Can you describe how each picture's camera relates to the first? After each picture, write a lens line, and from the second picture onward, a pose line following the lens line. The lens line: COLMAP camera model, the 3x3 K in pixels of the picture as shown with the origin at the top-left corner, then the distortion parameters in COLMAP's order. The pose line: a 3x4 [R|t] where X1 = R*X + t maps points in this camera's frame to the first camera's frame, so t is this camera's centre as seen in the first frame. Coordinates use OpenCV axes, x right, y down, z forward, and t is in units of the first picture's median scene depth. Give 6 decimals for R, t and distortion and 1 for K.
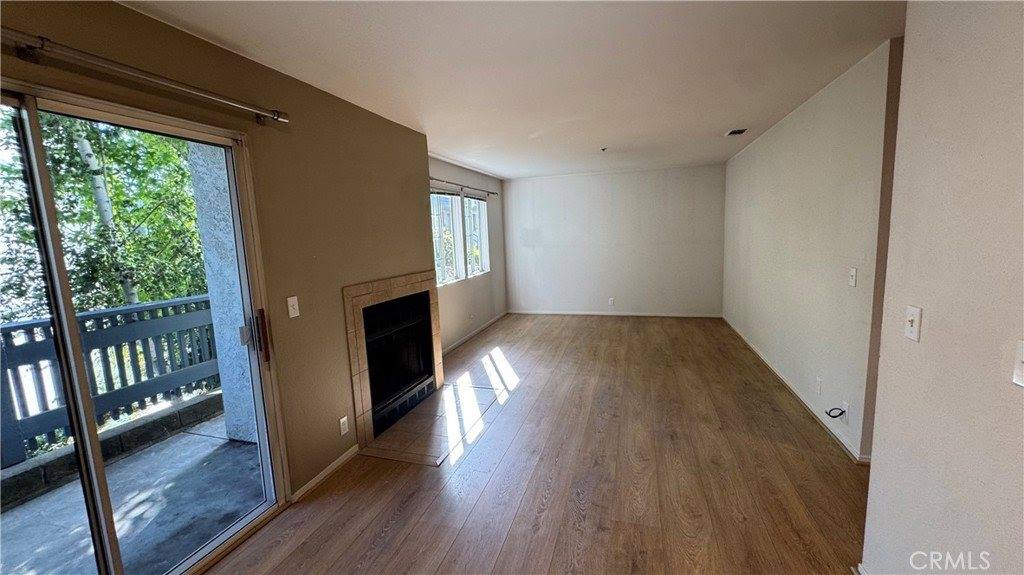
lens RADIAL K [[406.7, 0, 512.1], [0, 406.7, 287.6], [0, 0, 1]] dist [0.000473, -0.000112]
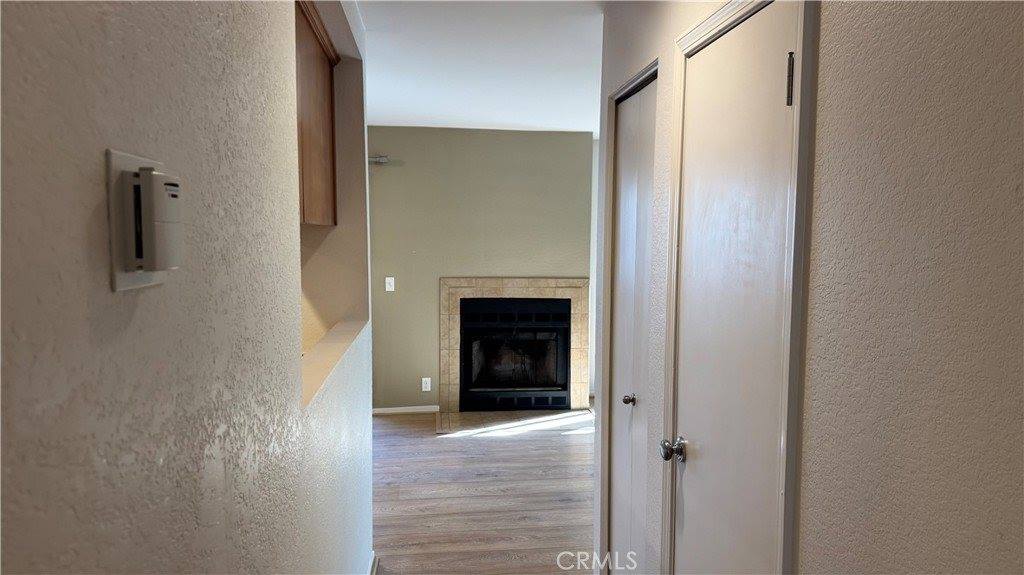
lens RADIAL K [[701.0, 0, 514.0], [0, 701.0, 287.8], [0, 0, 1]] dist [-0.001534, -0.000969]
pose [[0.421695, 0.118600, -0.898948, 1.518226], [-0.144903, 0.987482, 0.062307, -0.127645], [0.895085, 0.103986, 0.433602, 0.236448]]
